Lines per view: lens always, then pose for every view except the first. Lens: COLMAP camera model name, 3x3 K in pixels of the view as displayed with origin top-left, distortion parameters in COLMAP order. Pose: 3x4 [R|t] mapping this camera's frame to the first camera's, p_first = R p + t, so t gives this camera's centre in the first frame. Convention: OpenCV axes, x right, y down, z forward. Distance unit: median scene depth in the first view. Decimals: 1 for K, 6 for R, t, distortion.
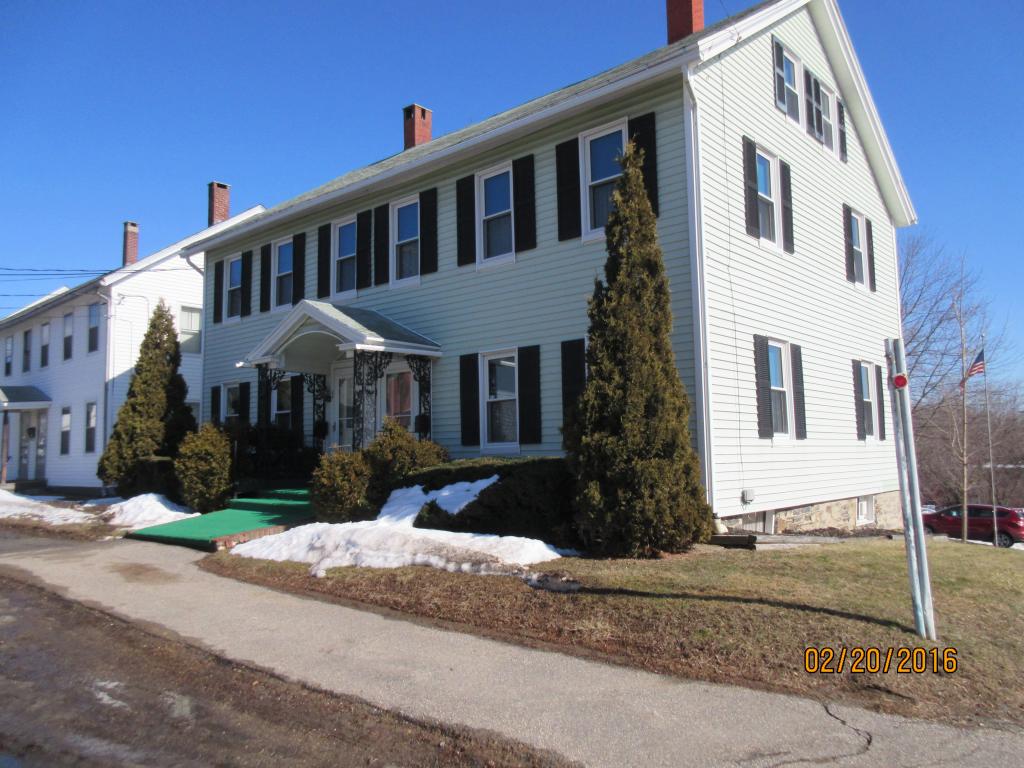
lens RADIAL K [[762.5, 0, 510.7], [0, 762.5, 380.9], [0, 0, 1]] dist [-0.004684, 0.006090]
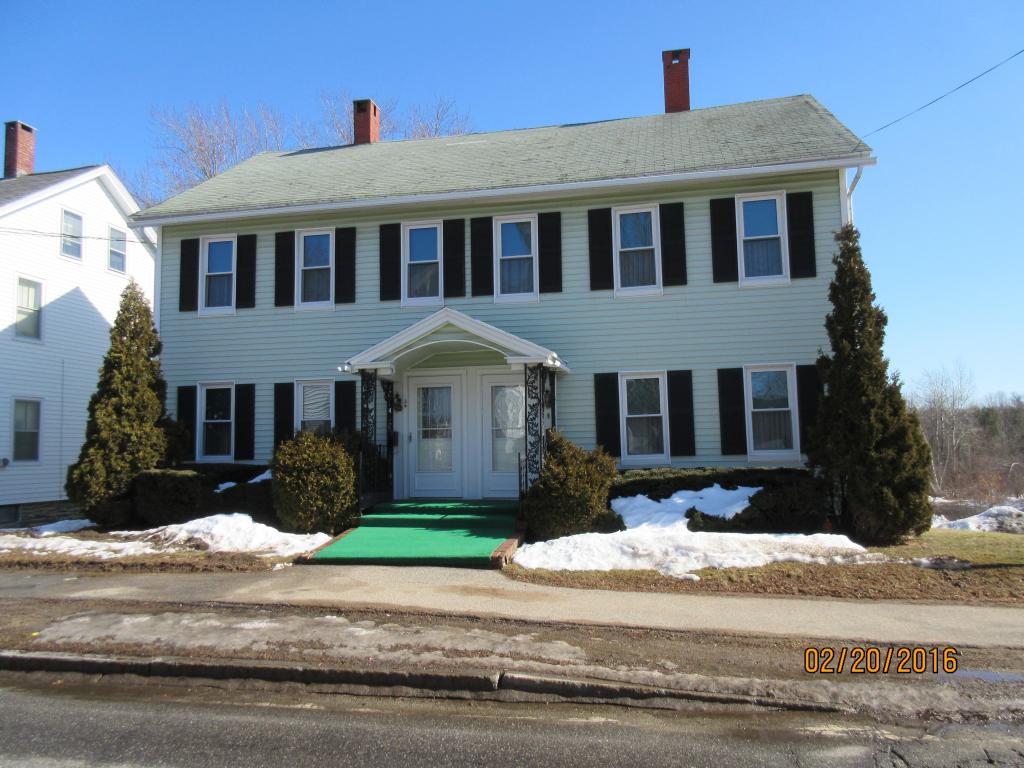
lens RADIAL K [[762.5, 0, 509.5], [0, 762.5, 385.7], [0, 0, 1]] dist [-0.004684, 0.006090]
pose [[0.870936, 0.043698, 0.489450, -0.659612], [-0.043278, 0.998989, -0.012179, 0.002194], [-0.489487, -0.010576, 0.871946, 0.113649]]
